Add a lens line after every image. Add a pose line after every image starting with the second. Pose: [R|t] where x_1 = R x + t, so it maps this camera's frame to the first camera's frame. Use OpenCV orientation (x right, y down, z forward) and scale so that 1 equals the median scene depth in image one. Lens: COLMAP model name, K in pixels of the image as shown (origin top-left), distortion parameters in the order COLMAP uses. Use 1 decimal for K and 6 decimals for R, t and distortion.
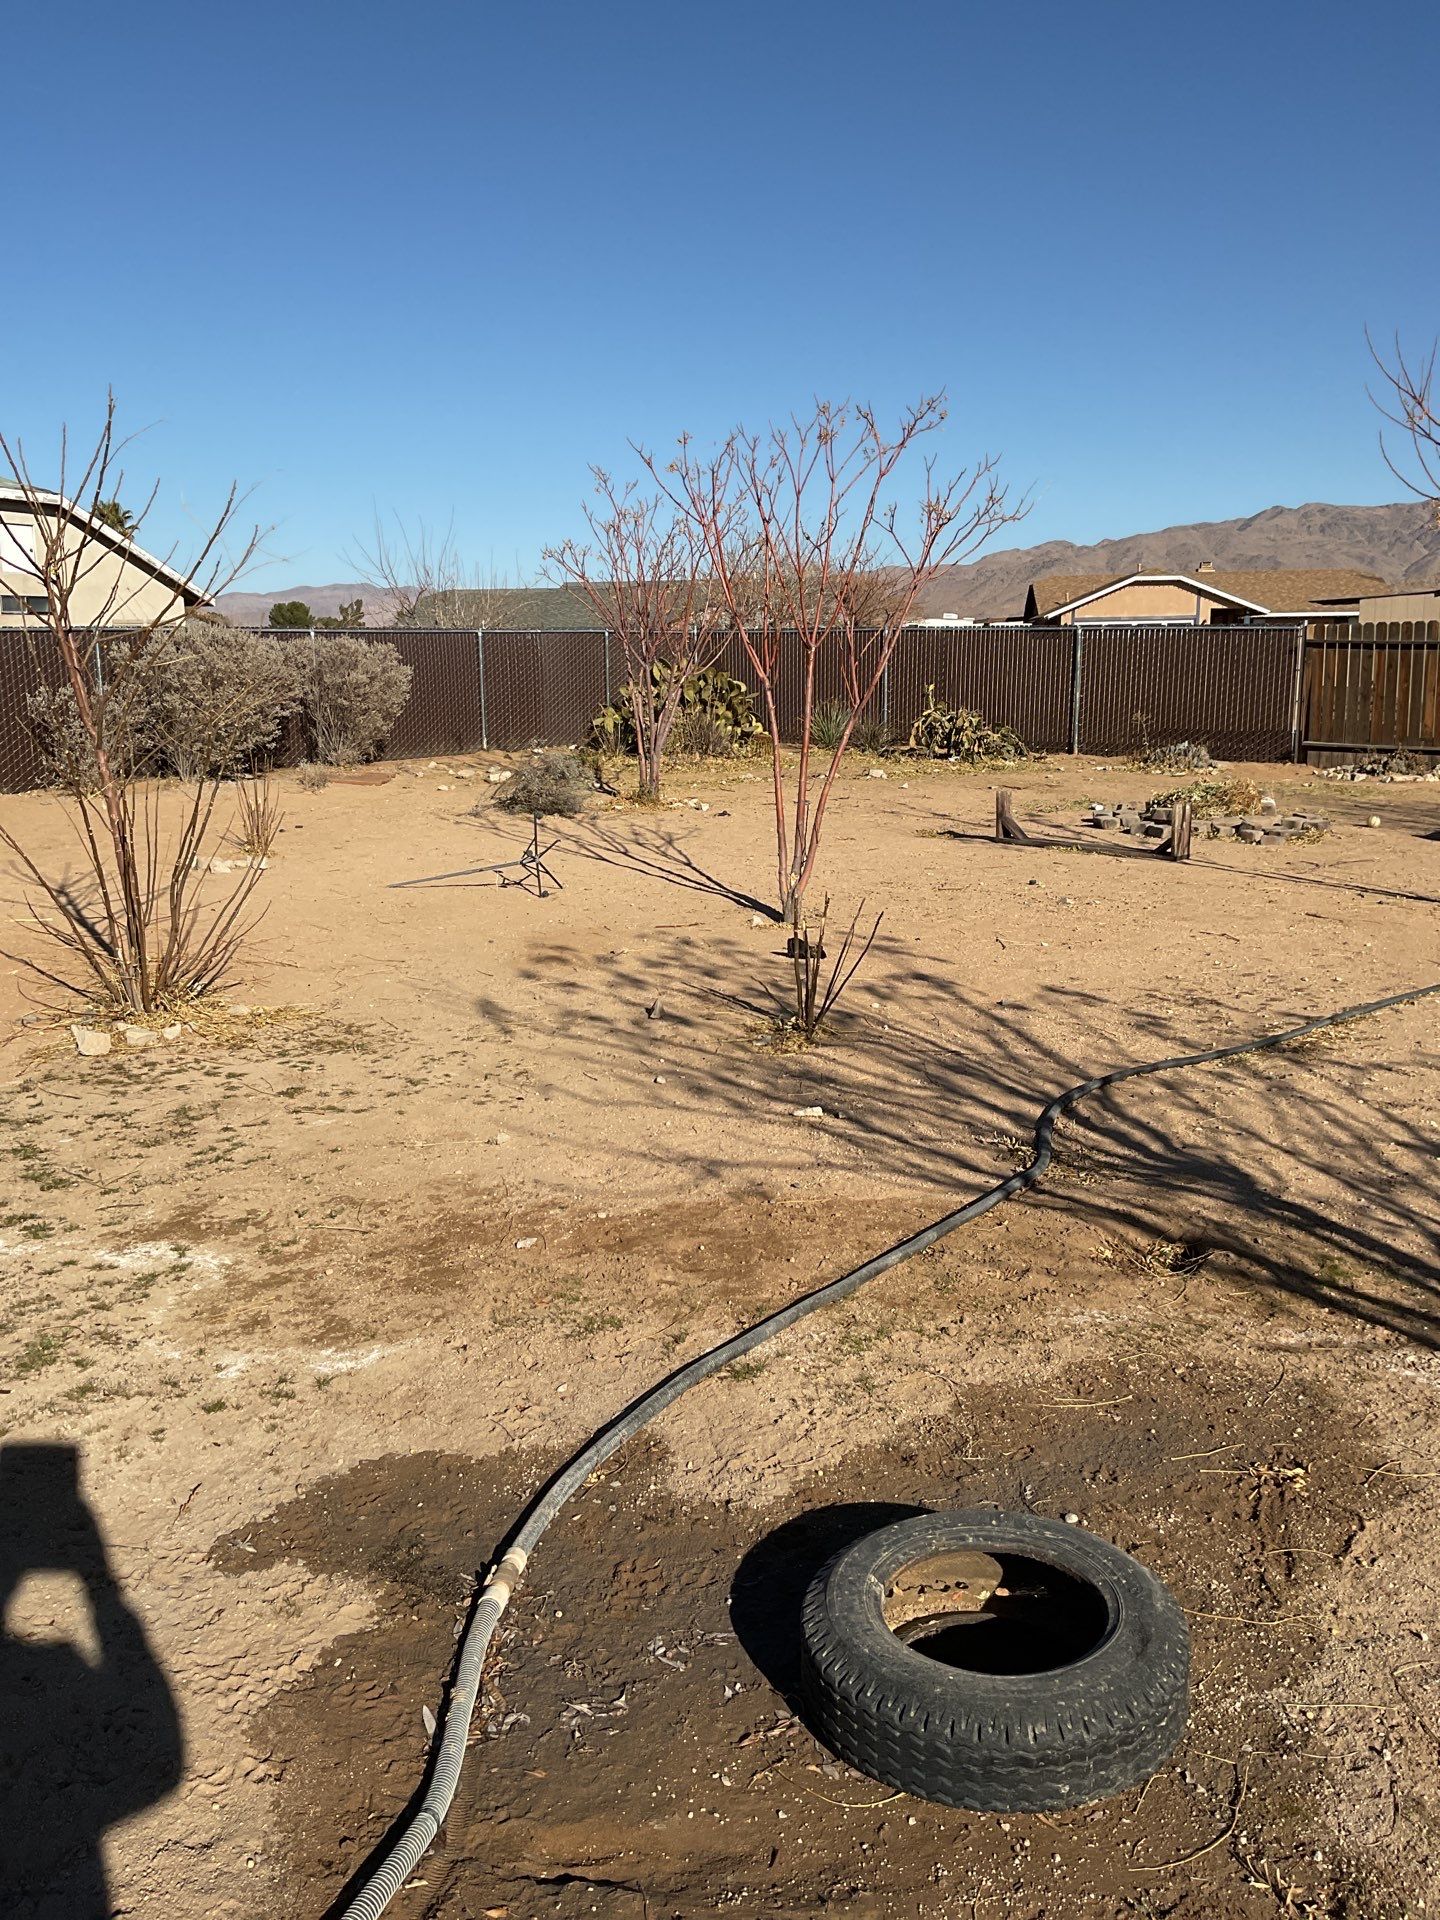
lens RADIAL K [[1564.4, 0, 733.2], [0, 1564.4, 969.5], [0, 0, 1]] dist [0.078242, -0.128592]
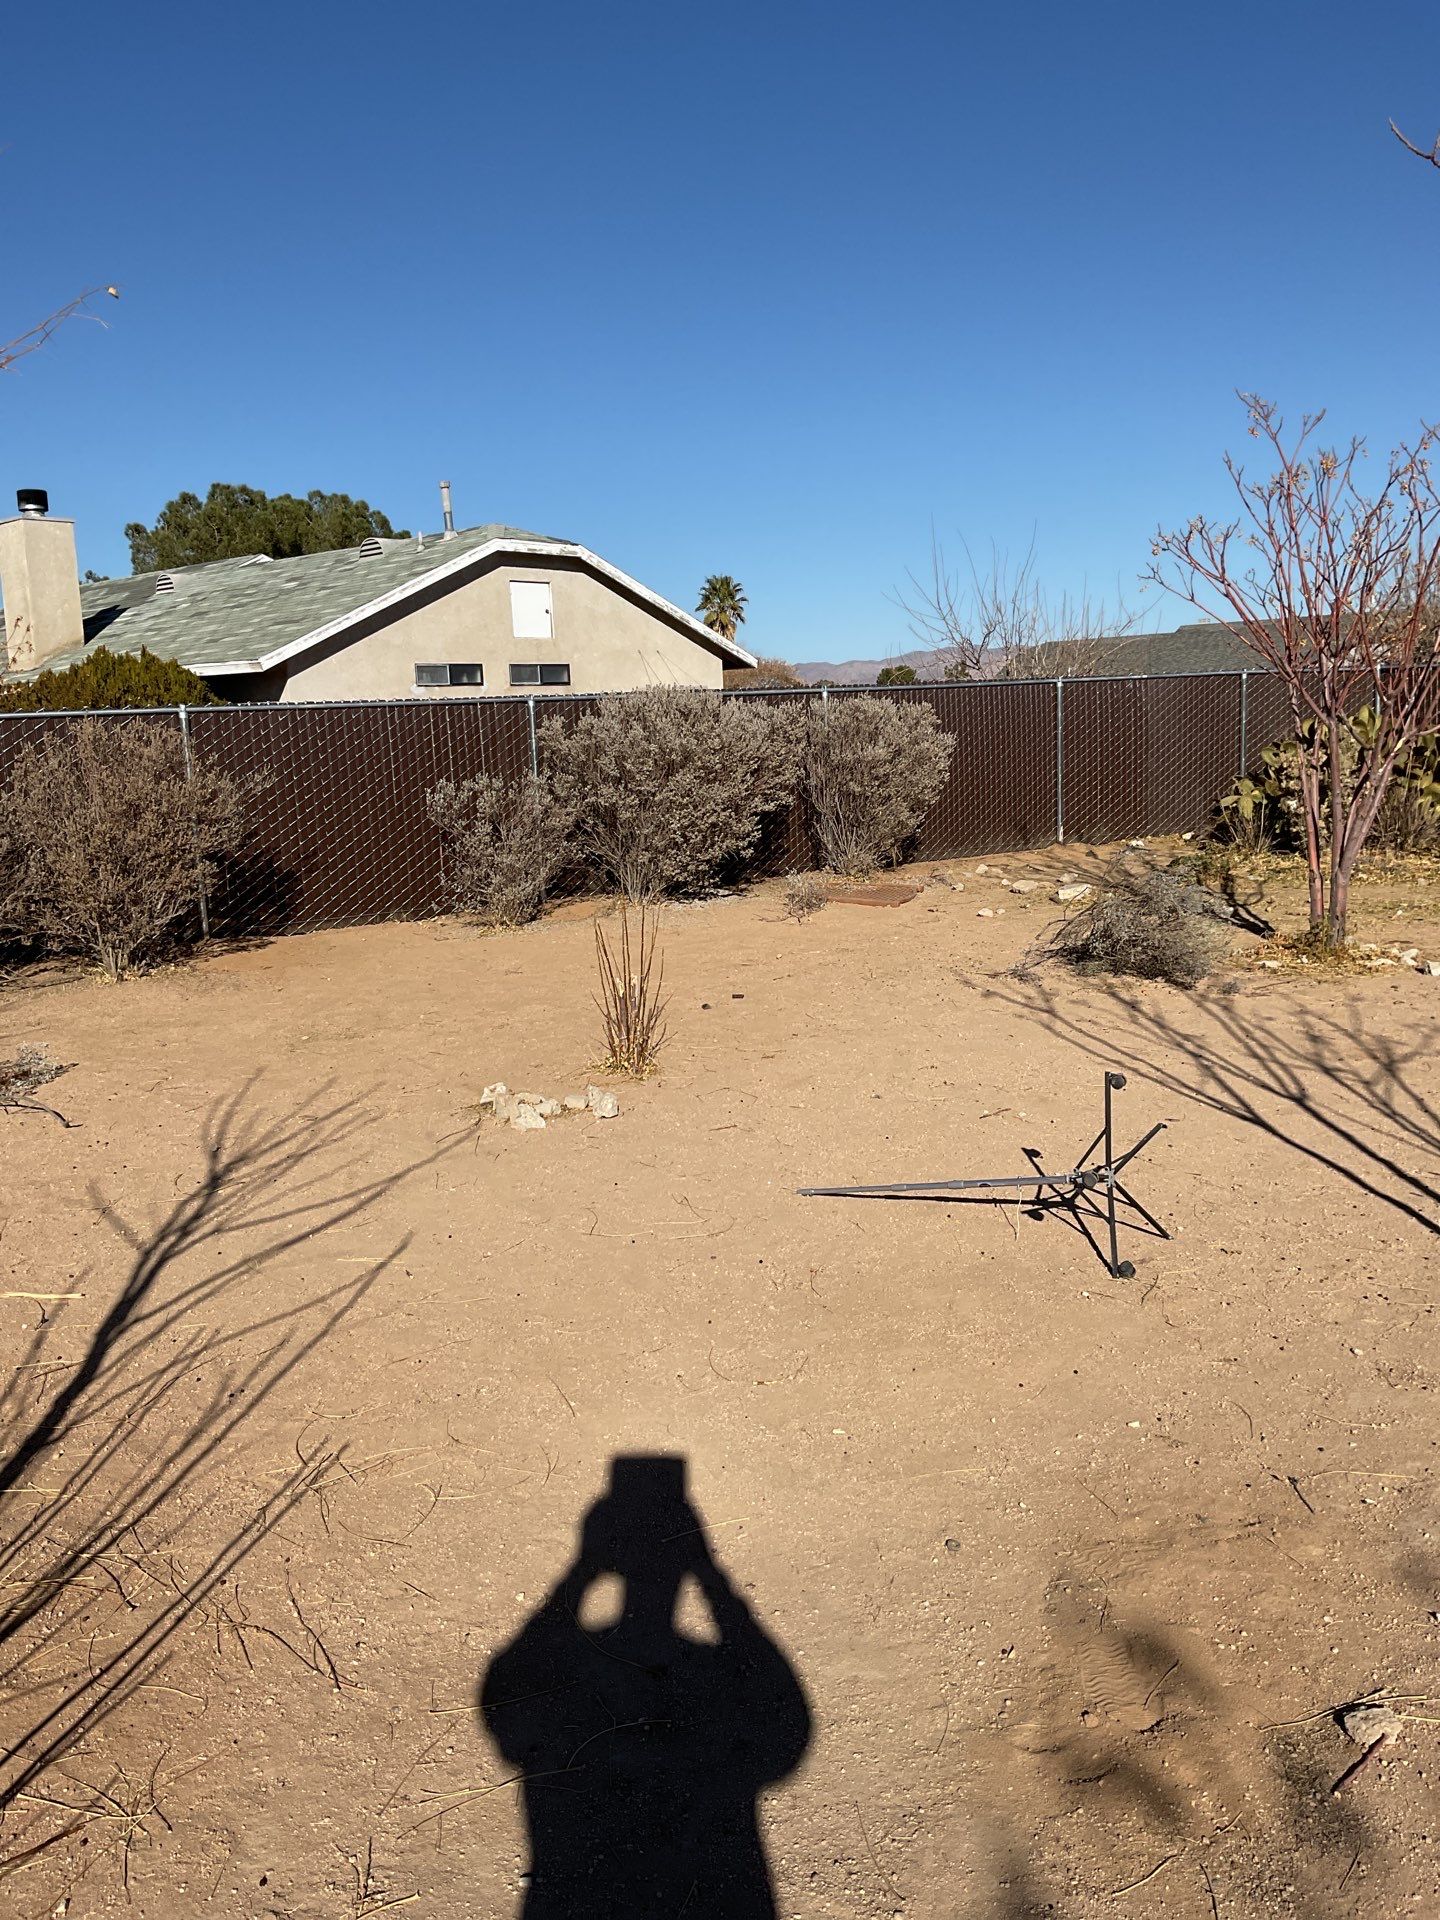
lens RADIAL K [[1564.4, 0, 710.8], [0, 1564.4, 950.9], [0, 0, 1]] dist [0.078242, -0.128592]
pose [[0.924651, 0.025145, -0.379984, -0.036657], [-0.042852, 0.998350, -0.038210, -0.065316], [0.378397, 0.051614, 0.924203, 0.320595]]
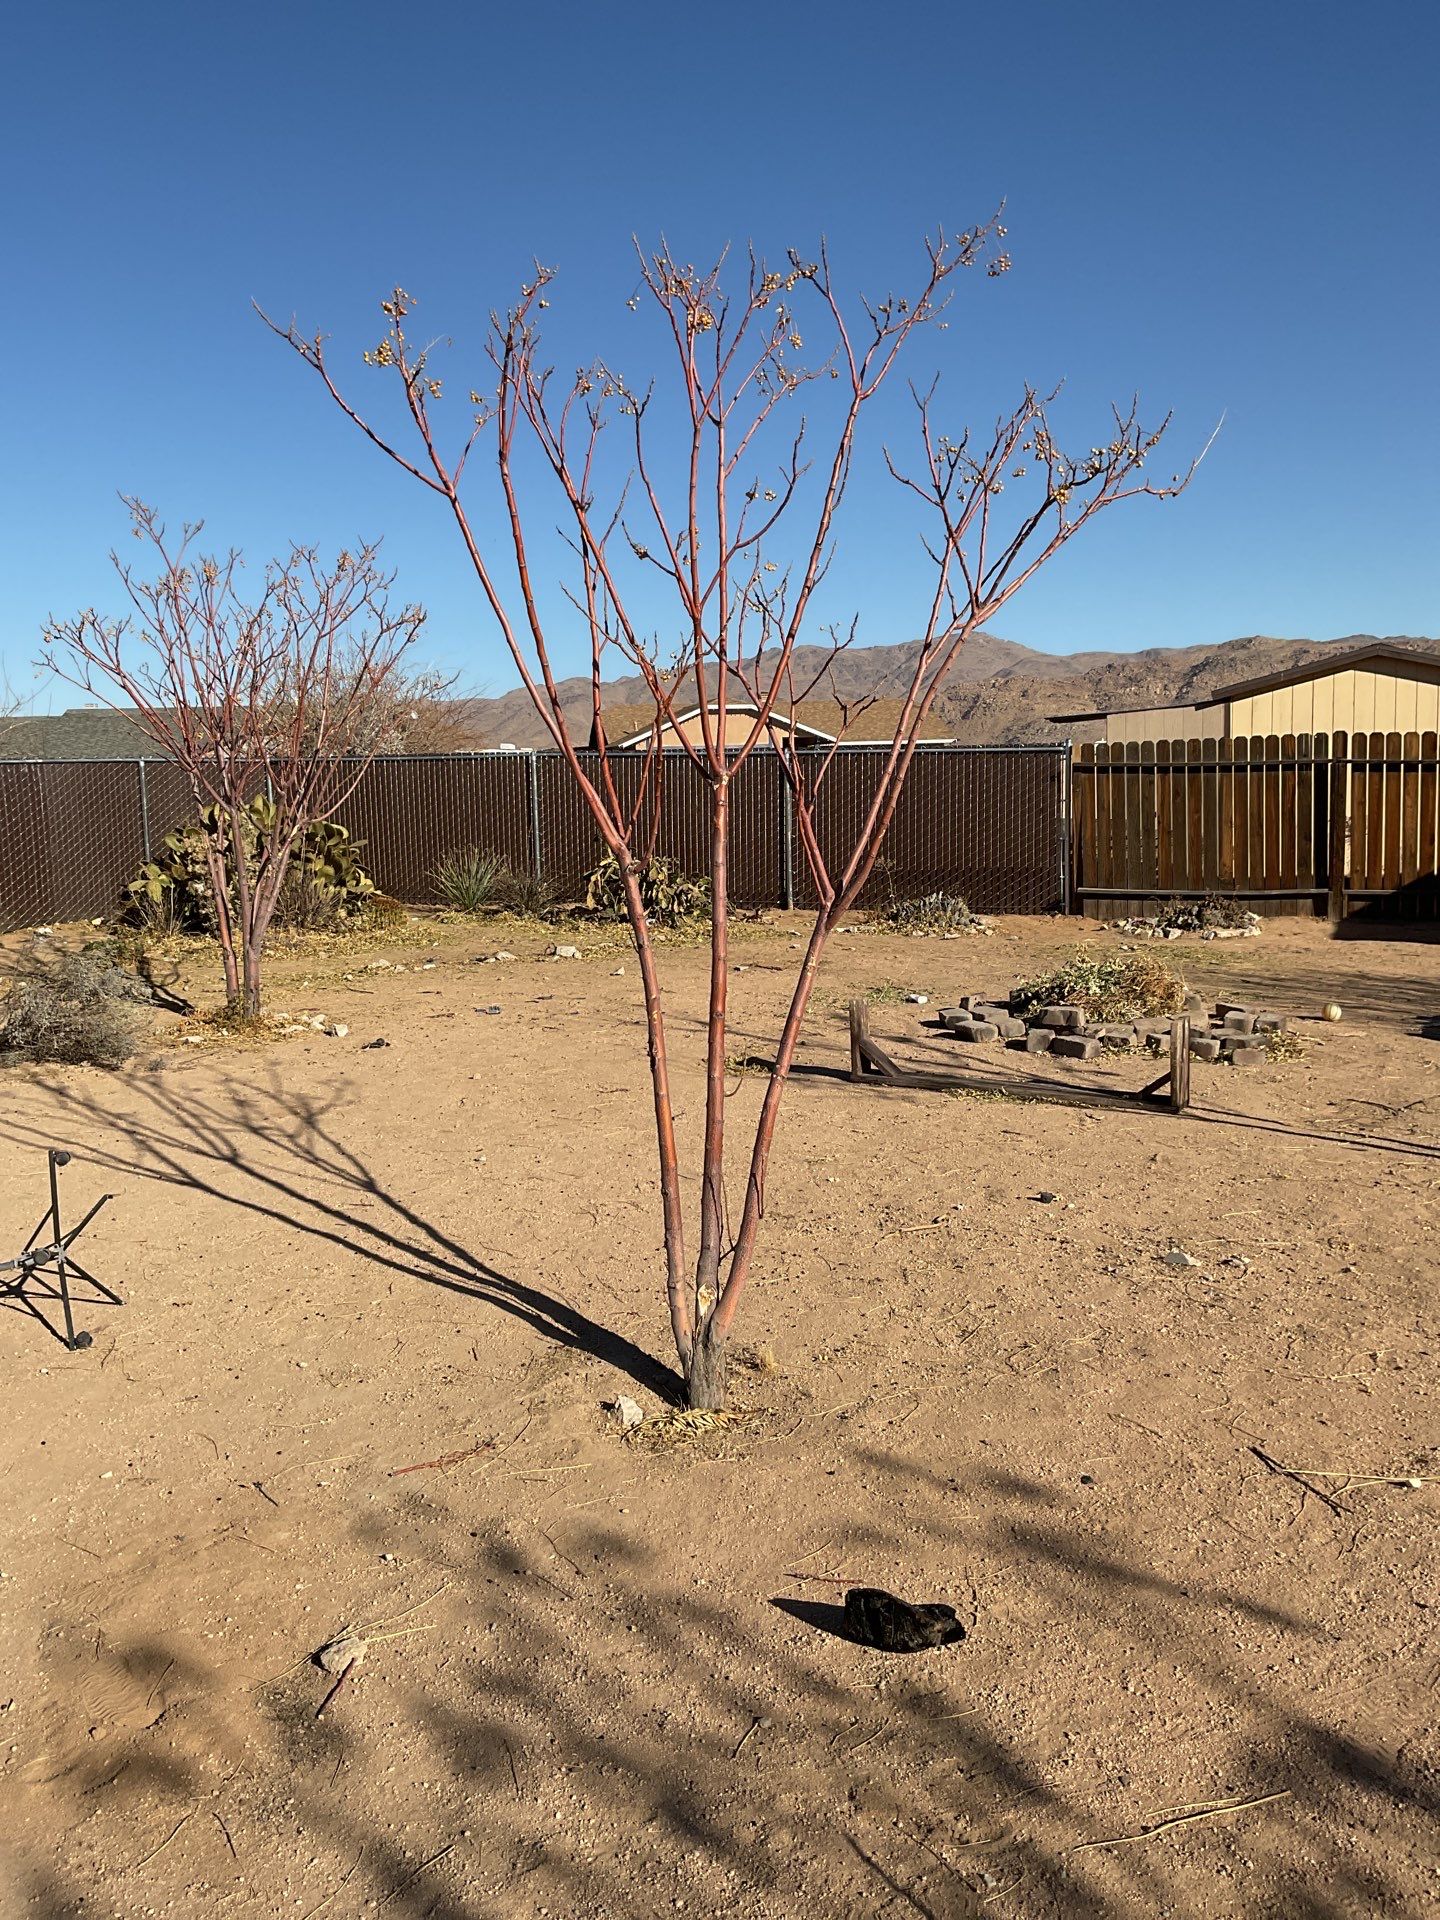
lens RADIAL K [[1564.4, 0, 721.1], [0, 1564.4, 954.2], [0, 0, 1]] dist [0.078242, -0.128592]
pose [[0.959375, -0.044864, 0.278545, -0.038814], [0.069913, 0.994287, -0.080652, -0.061542], [-0.273335, 0.096849, 0.957031, 0.299871]]
